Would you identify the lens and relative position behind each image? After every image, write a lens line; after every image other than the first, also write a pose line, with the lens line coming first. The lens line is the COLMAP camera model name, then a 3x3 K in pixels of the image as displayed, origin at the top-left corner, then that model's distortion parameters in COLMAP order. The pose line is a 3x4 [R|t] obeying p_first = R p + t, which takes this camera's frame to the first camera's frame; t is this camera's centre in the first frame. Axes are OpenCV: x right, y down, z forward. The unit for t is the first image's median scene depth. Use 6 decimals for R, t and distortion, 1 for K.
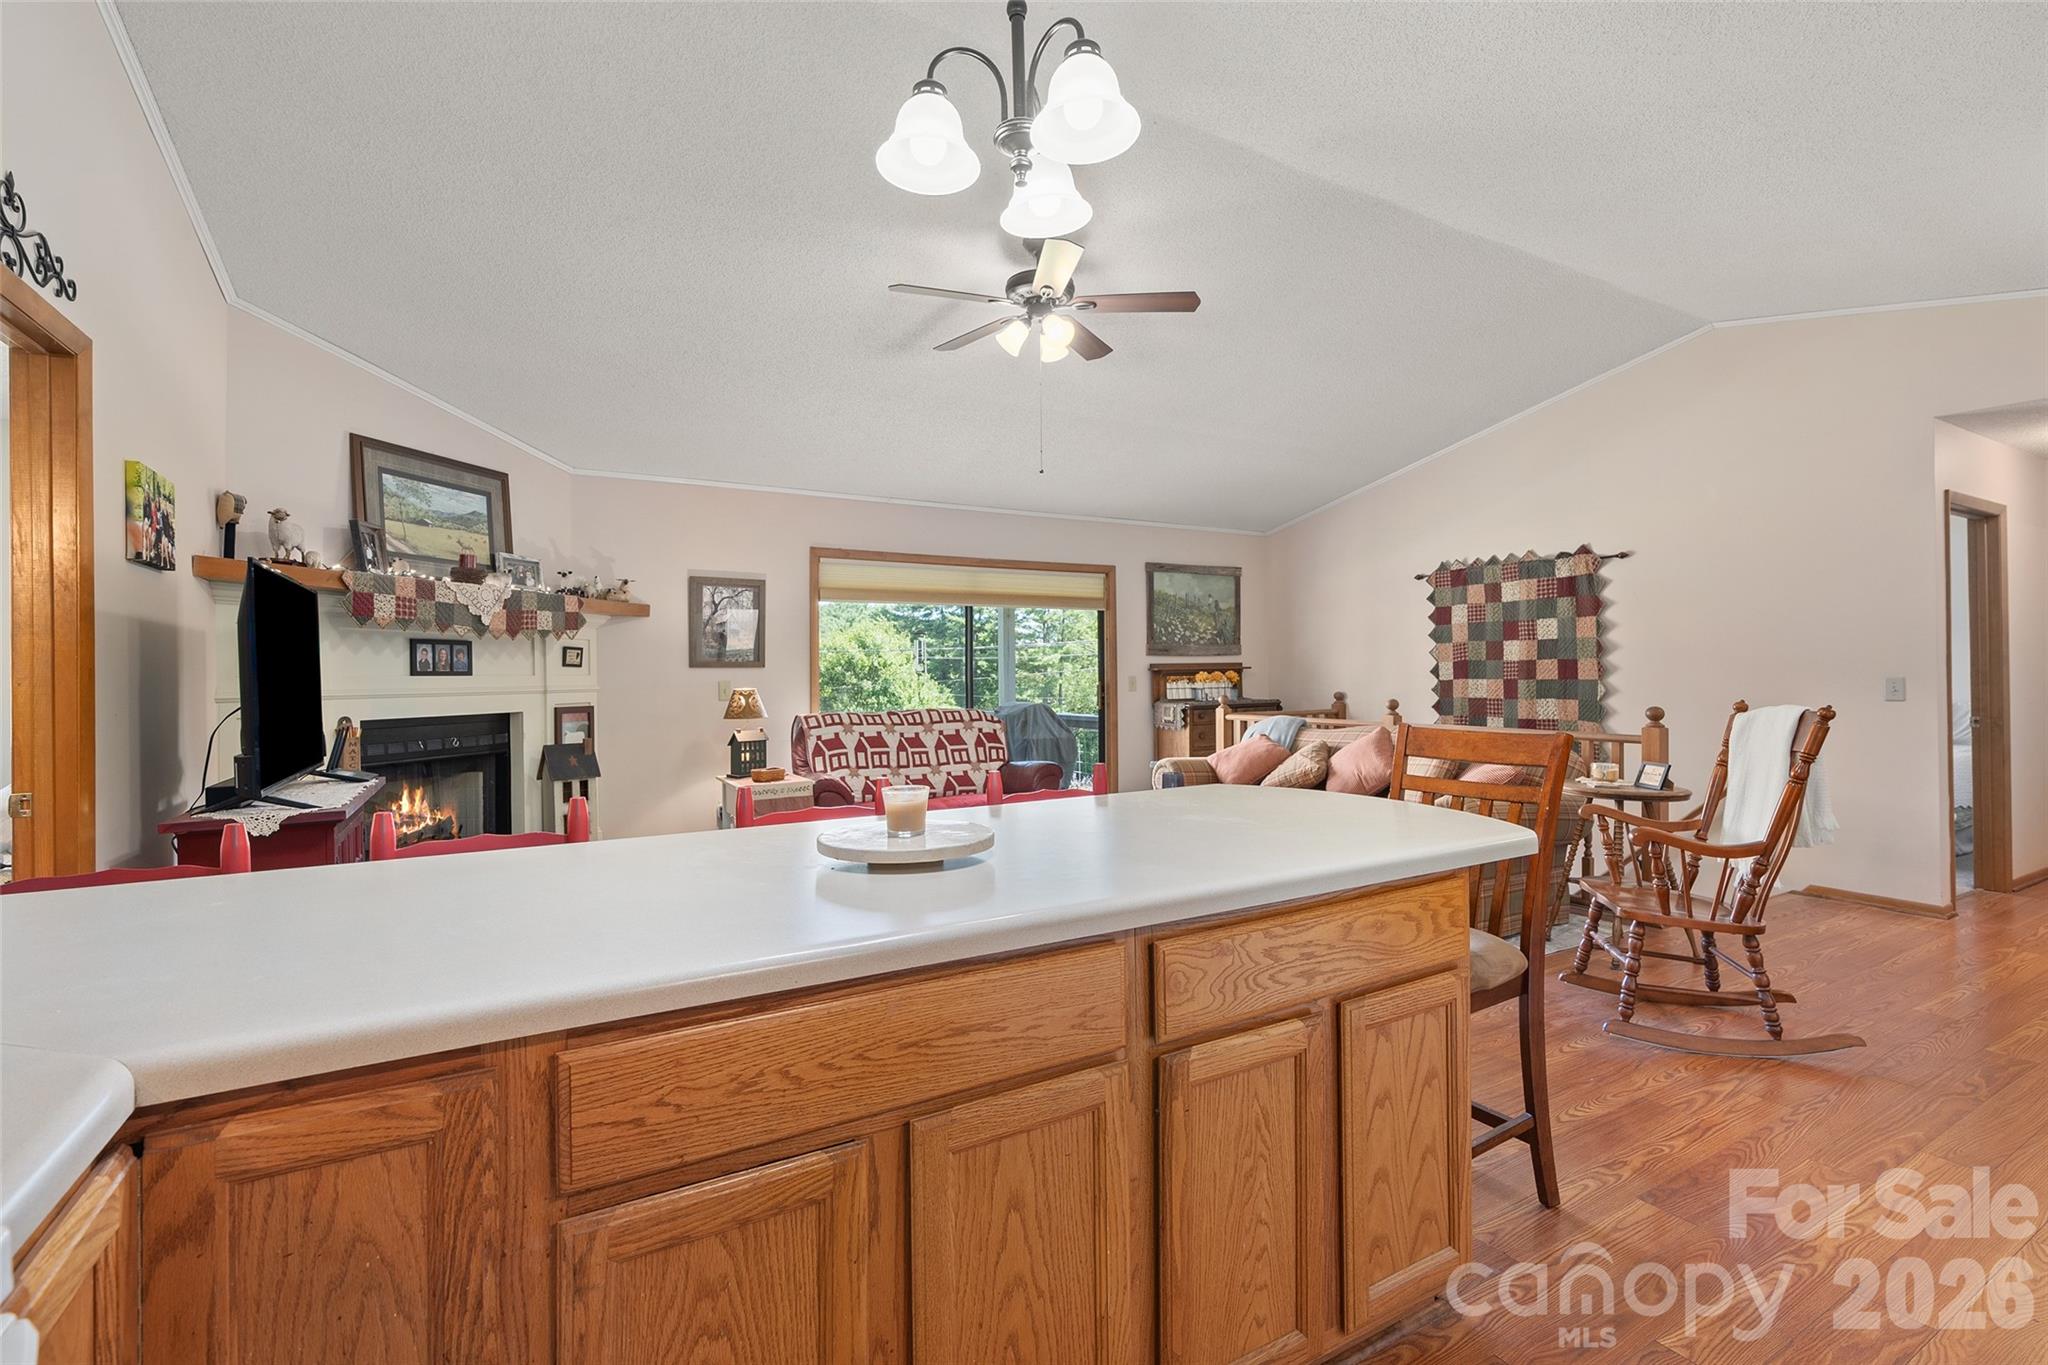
lens RADIAL K [[921.7, 0, 1017.3], [0, 921.7, 666.4], [0, 0, 1]] dist [-0.011041, 0.004873]
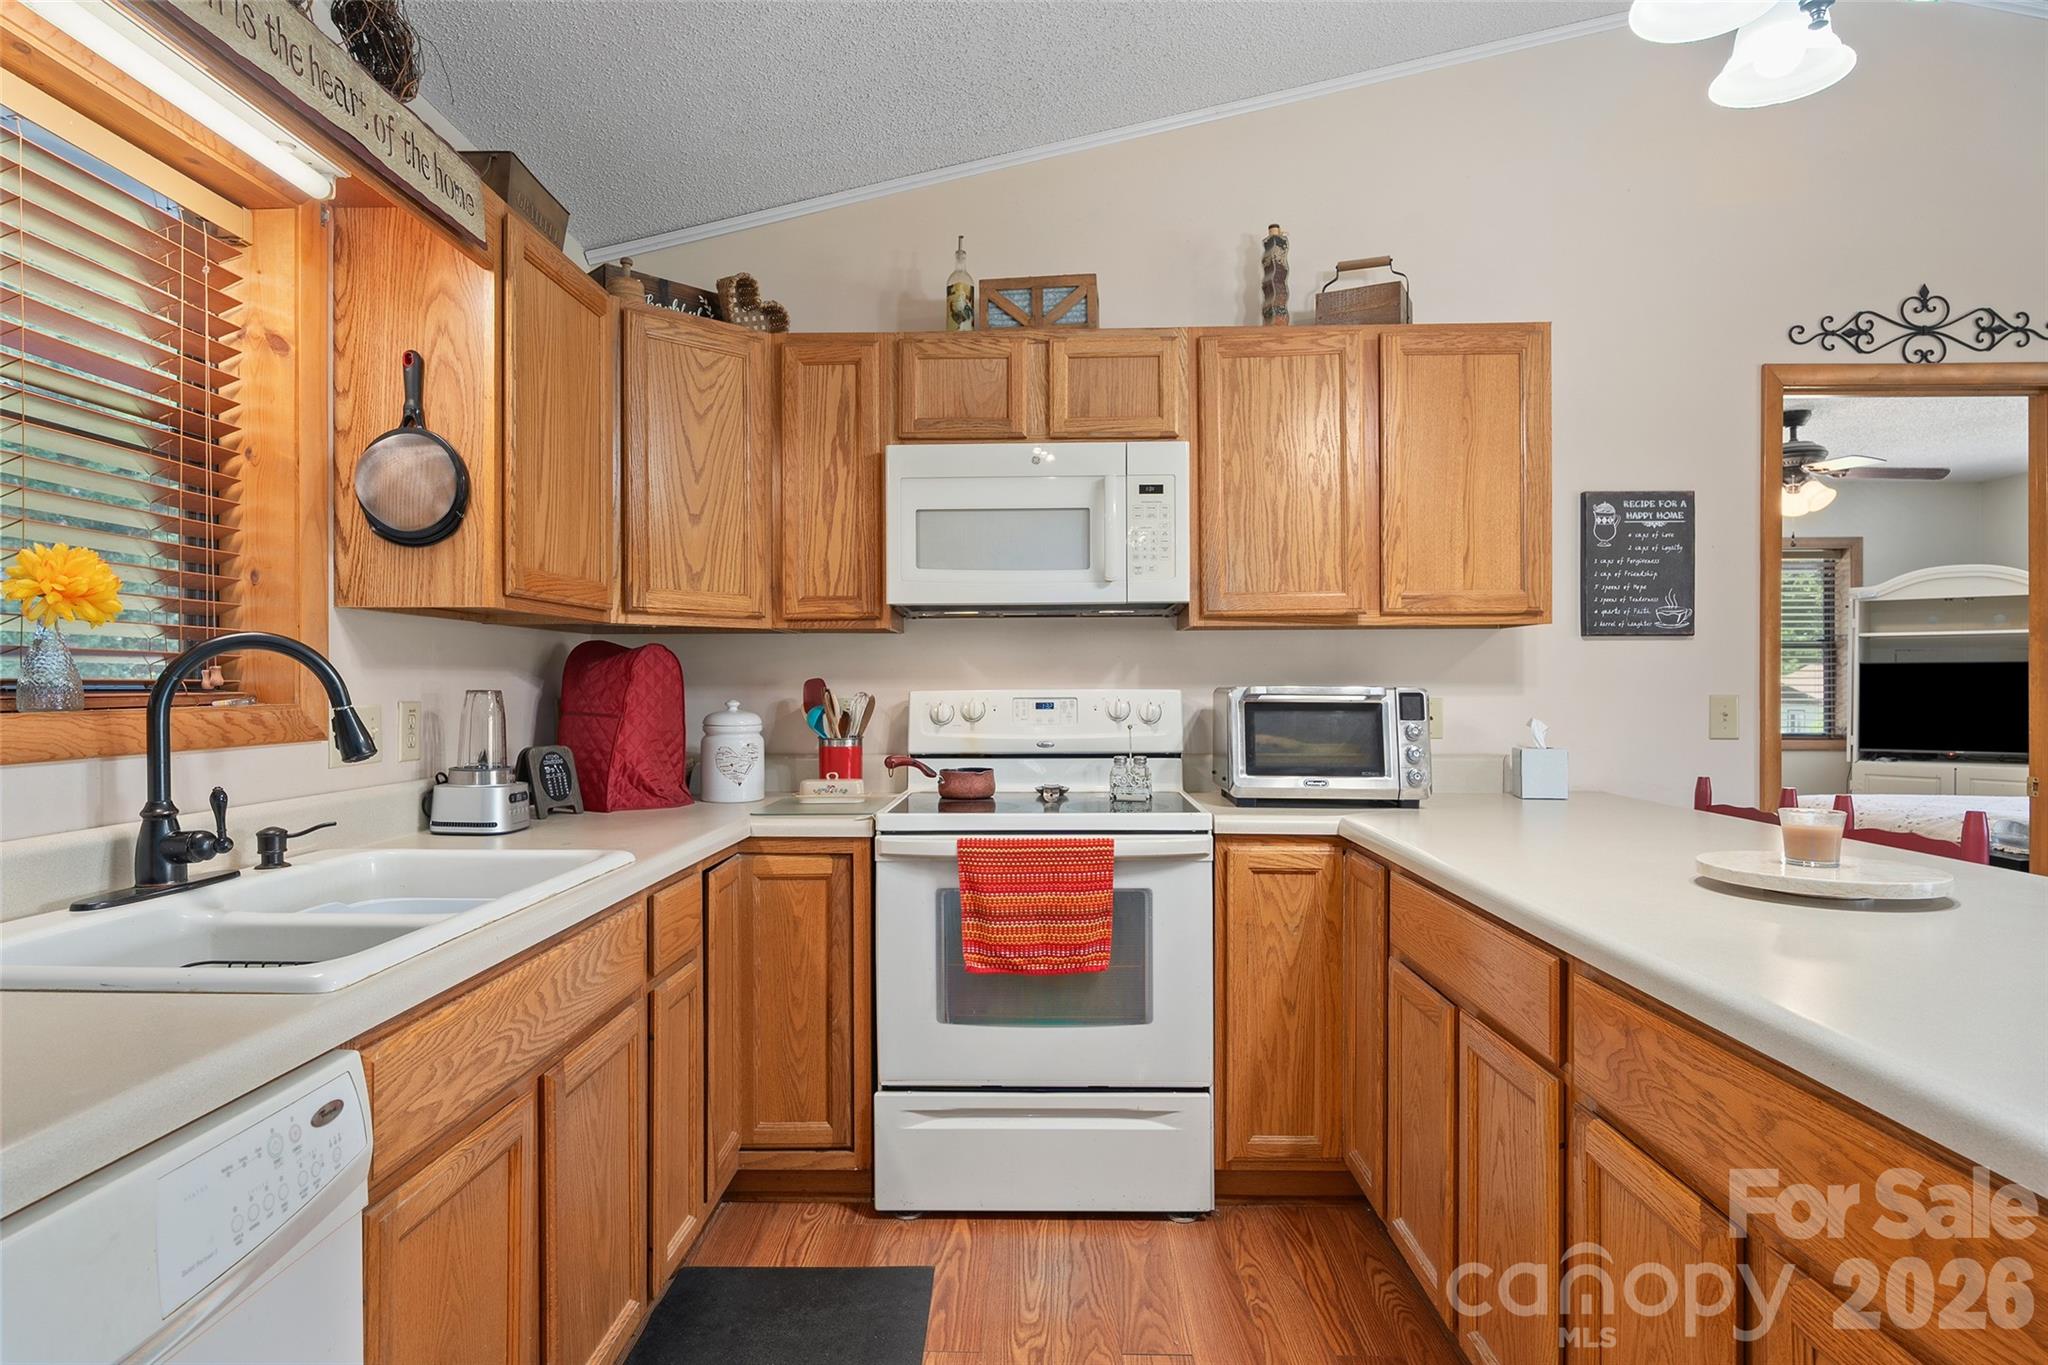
lens RADIAL K [[1109.9, 0, 1014.6], [0, 1109.9, 683.5], [0, 0, 1]] dist [-0.002756, -0.000033]
pose [[-0.530898, 0.006242, -0.847413, 0.300284], [0.008145, 0.999964, 0.002262, 0.002776], [0.847397, -0.005701, -0.530930, 0.247206]]
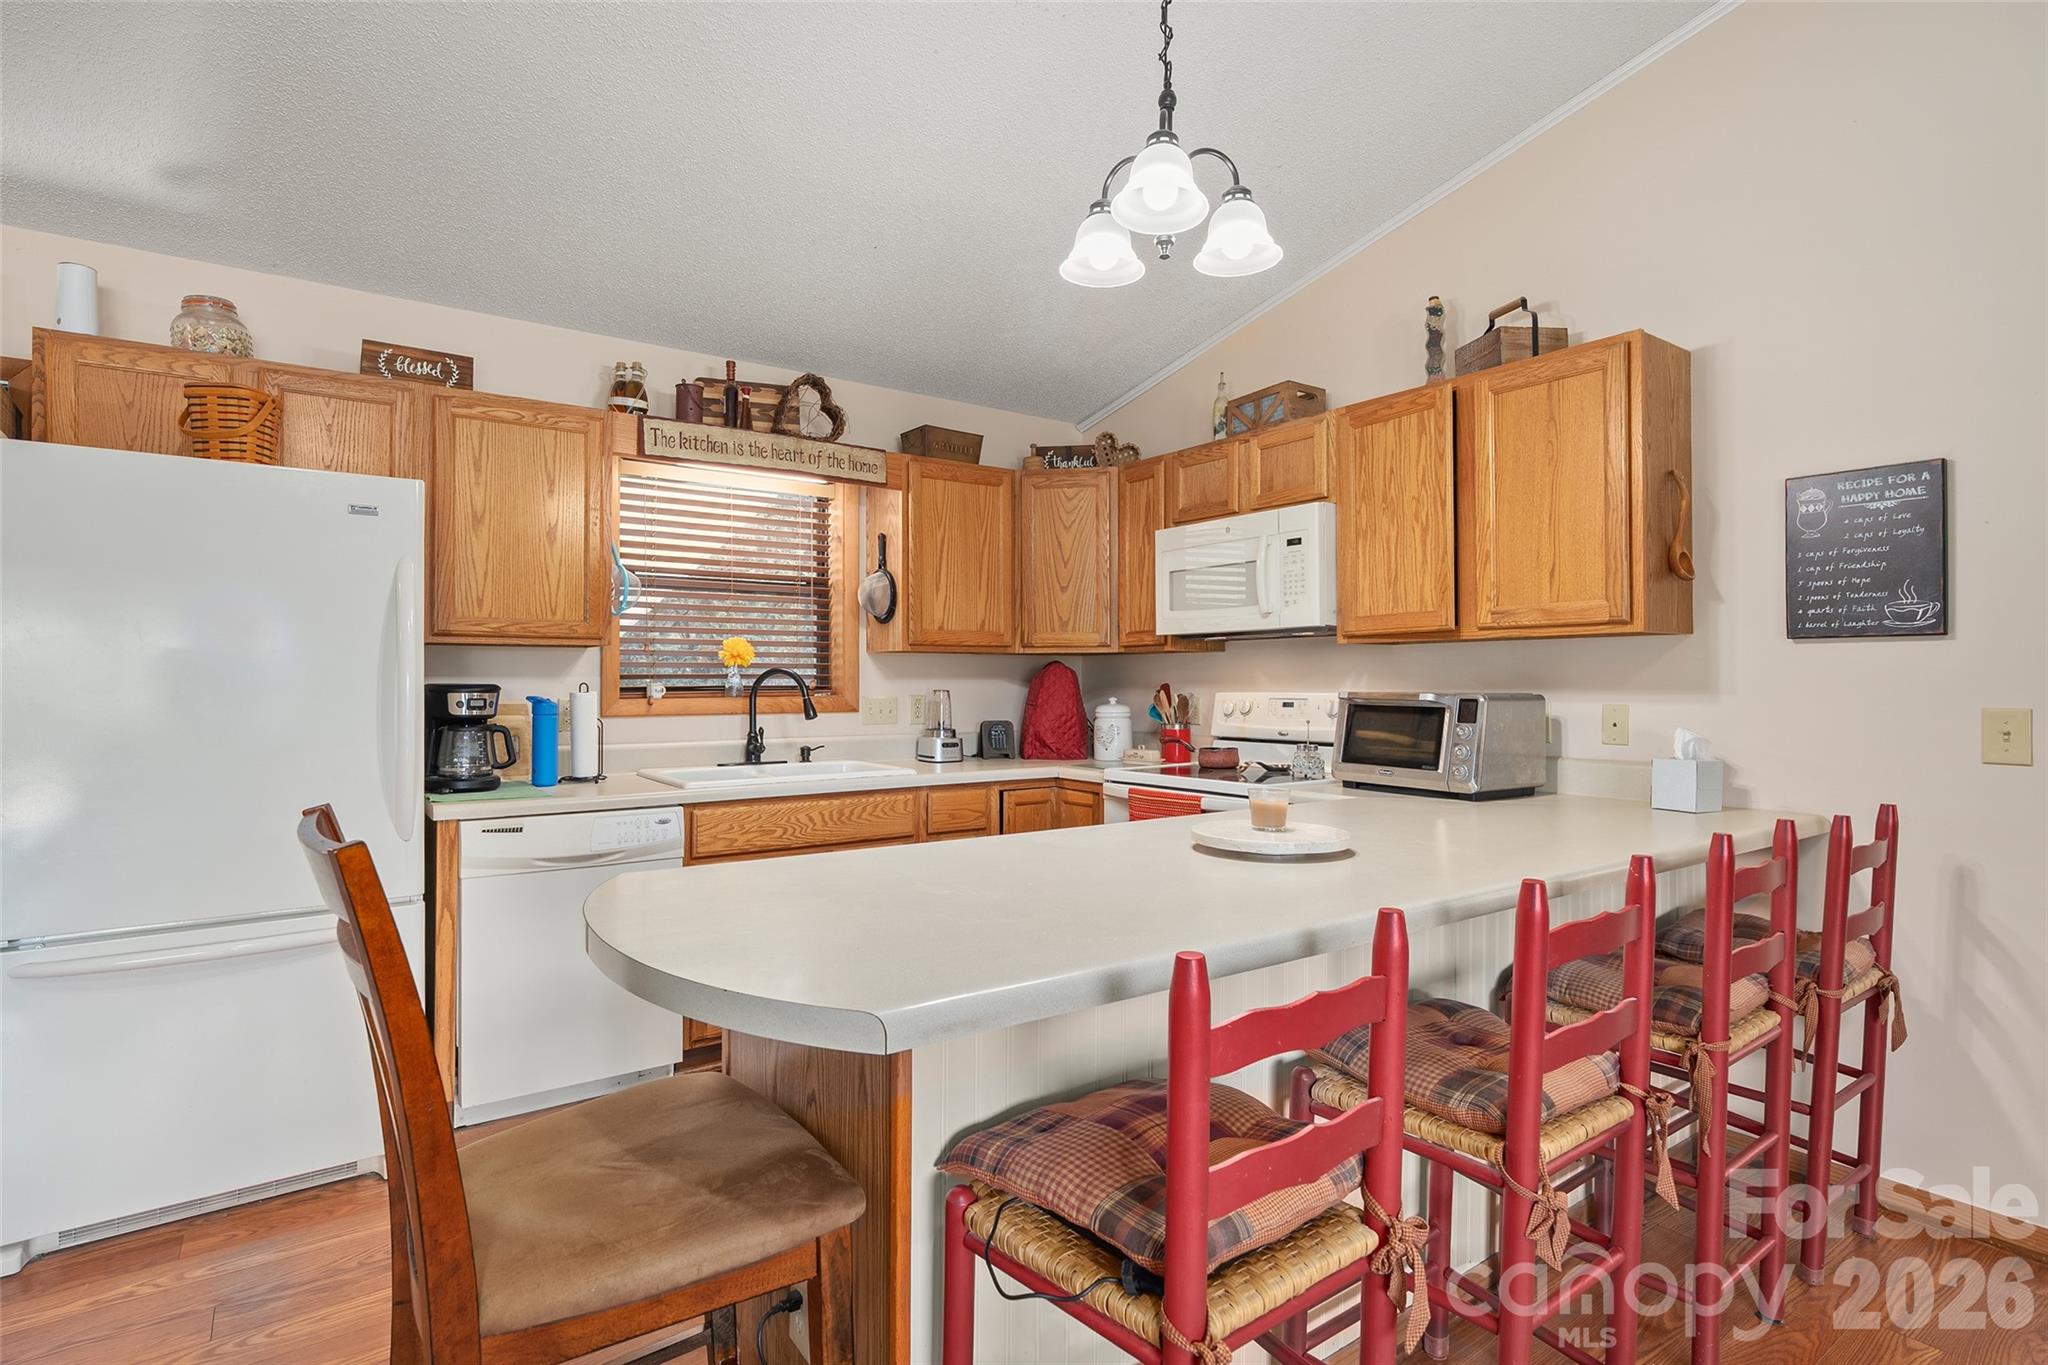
lens RADIAL K [[1012.2, 0, 1020.5], [0, 1012.2, 674.0], [0, 0, 1]] dist [-0.009365, 0.002141]
pose [[-0.995397, 0.005311, -0.095689, 0.080948], [0.006328, 0.999927, -0.010329, 0.001019], [0.095627, -0.010887, -0.995358, 0.590125]]
